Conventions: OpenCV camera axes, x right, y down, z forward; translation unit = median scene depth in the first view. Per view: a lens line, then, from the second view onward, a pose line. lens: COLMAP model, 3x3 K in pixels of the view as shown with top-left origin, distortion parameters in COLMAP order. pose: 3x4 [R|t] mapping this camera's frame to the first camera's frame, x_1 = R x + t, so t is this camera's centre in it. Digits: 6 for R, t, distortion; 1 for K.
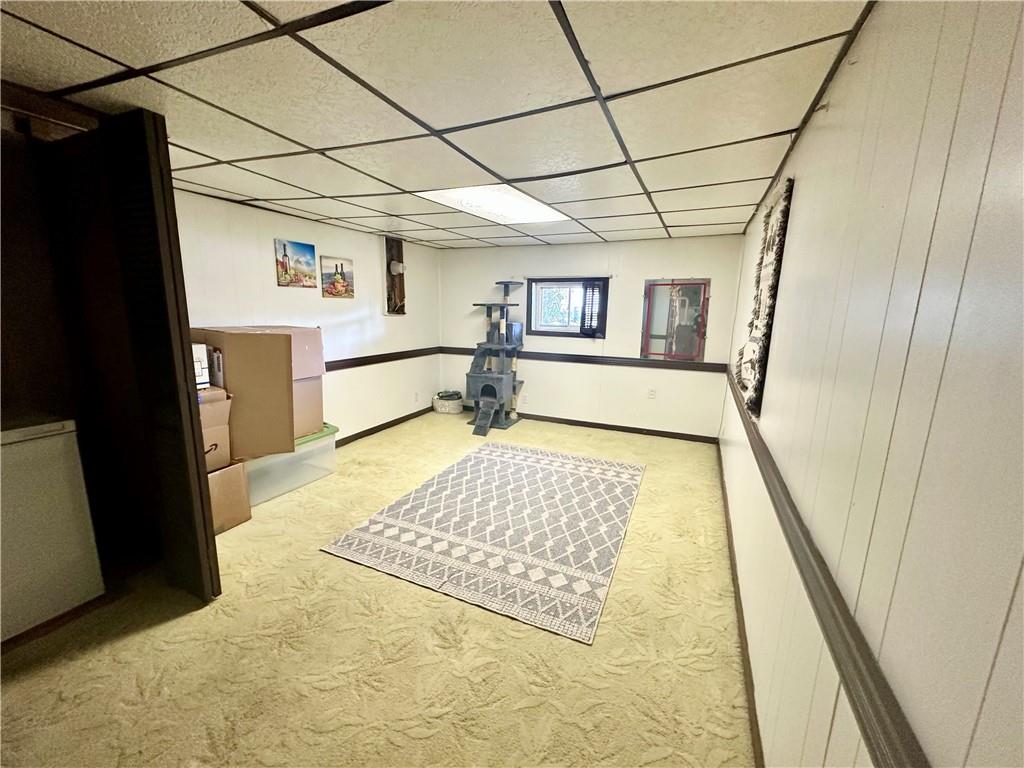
lens RADIAL K [[409.7, 0, 511.0], [0, 409.7, 383.5], [0, 0, 1]] dist [-0.000743, 0.000191]
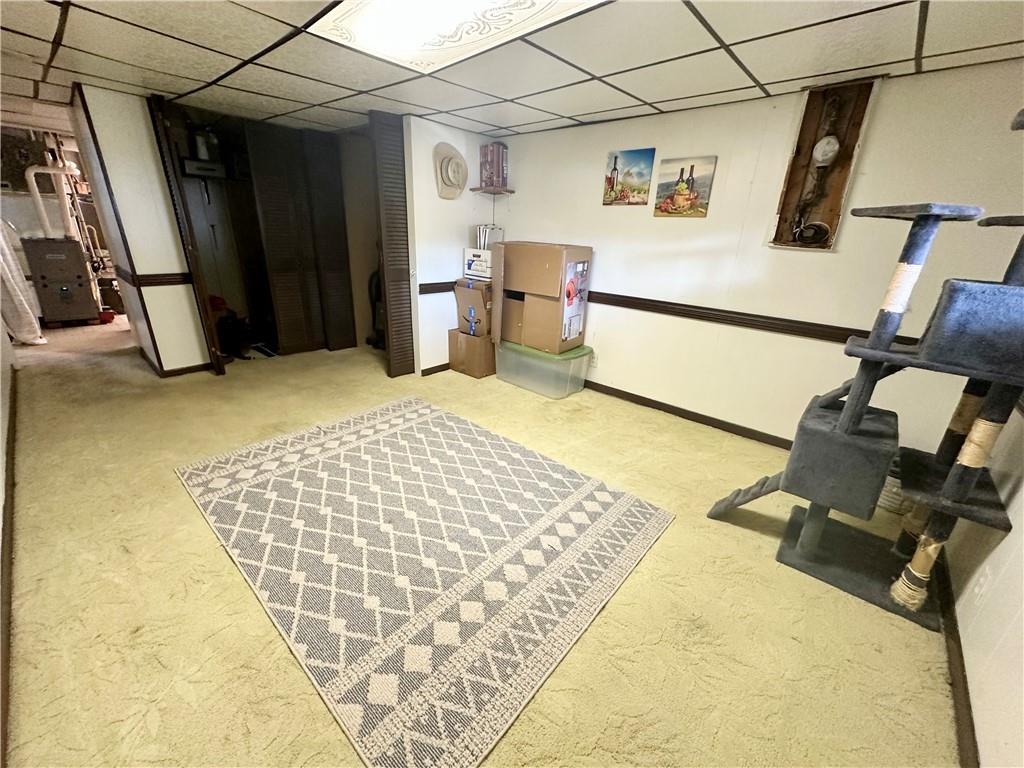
lens RADIAL K [[409.7, 0, 511.0], [0, 409.7, 383.5], [0, 0, 1]] dist [-0.000743, 0.000191]
pose [[-0.303875, 0.300306, -0.904144, 0.481010], [-0.223658, 0.900013, 0.374103, -0.164701], [0.926087, 0.315900, -0.206325, 1.082088]]
